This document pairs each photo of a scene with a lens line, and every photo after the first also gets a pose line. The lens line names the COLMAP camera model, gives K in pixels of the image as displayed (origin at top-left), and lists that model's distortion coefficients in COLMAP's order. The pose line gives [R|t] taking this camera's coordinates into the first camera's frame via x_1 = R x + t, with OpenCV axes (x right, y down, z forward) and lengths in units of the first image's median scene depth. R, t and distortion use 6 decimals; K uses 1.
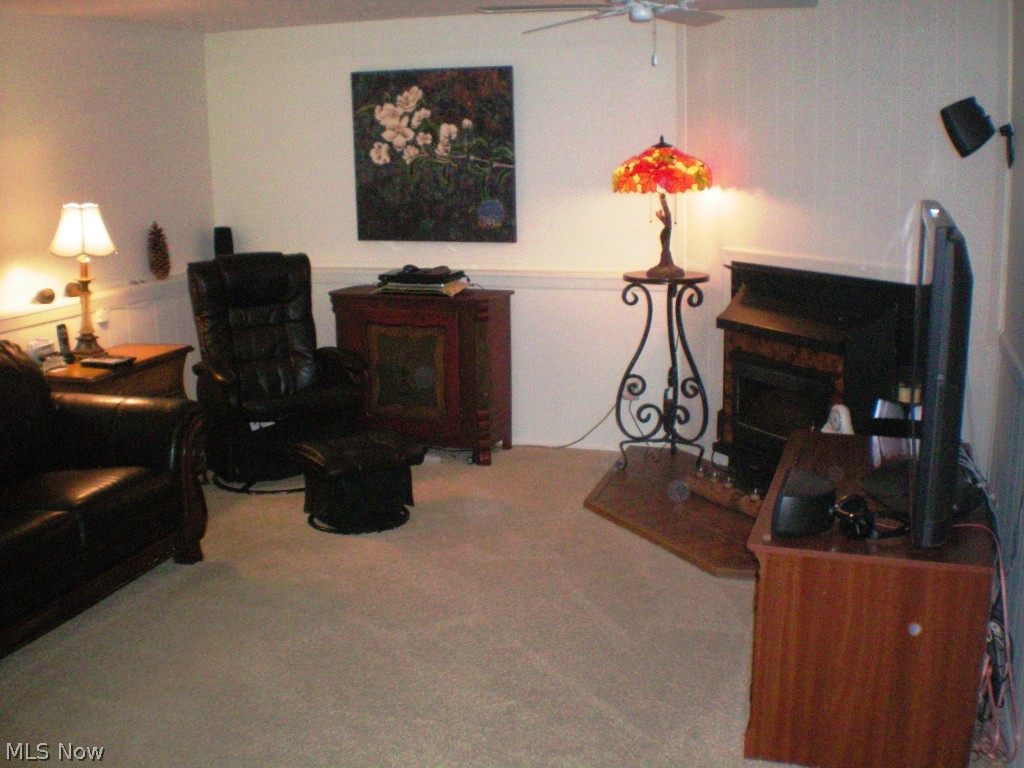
lens RADIAL K [[1162.3, 0, 512.0], [0, 1162.3, 384.0], [0, 0, 1]] dist [-0.057611, -0.291380]
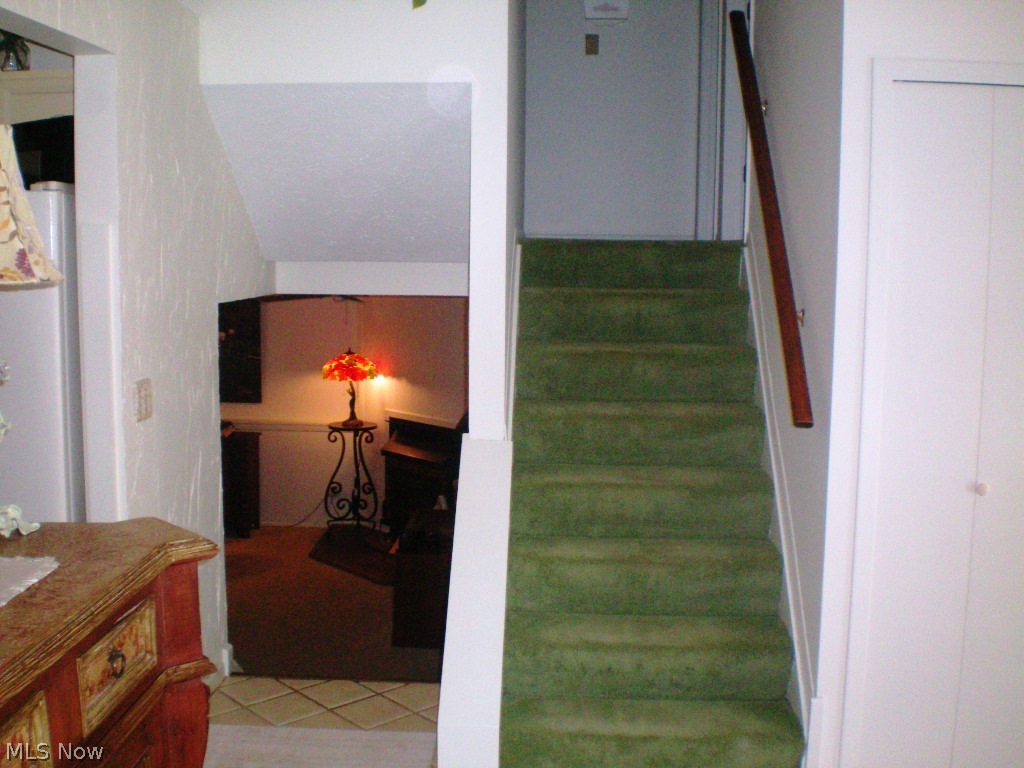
lens RADIAL K [[1162.3, 0, 512.0], [0, 1162.3, 384.0], [0, 0, 1]] dist [-0.057611, -0.291380]
pose [[0.962641, 0.000768, 0.270779, -0.112712], [0.024064, 0.995797, -0.088374, 0.006151], [-0.269708, 0.091588, 0.958577, -0.766891]]
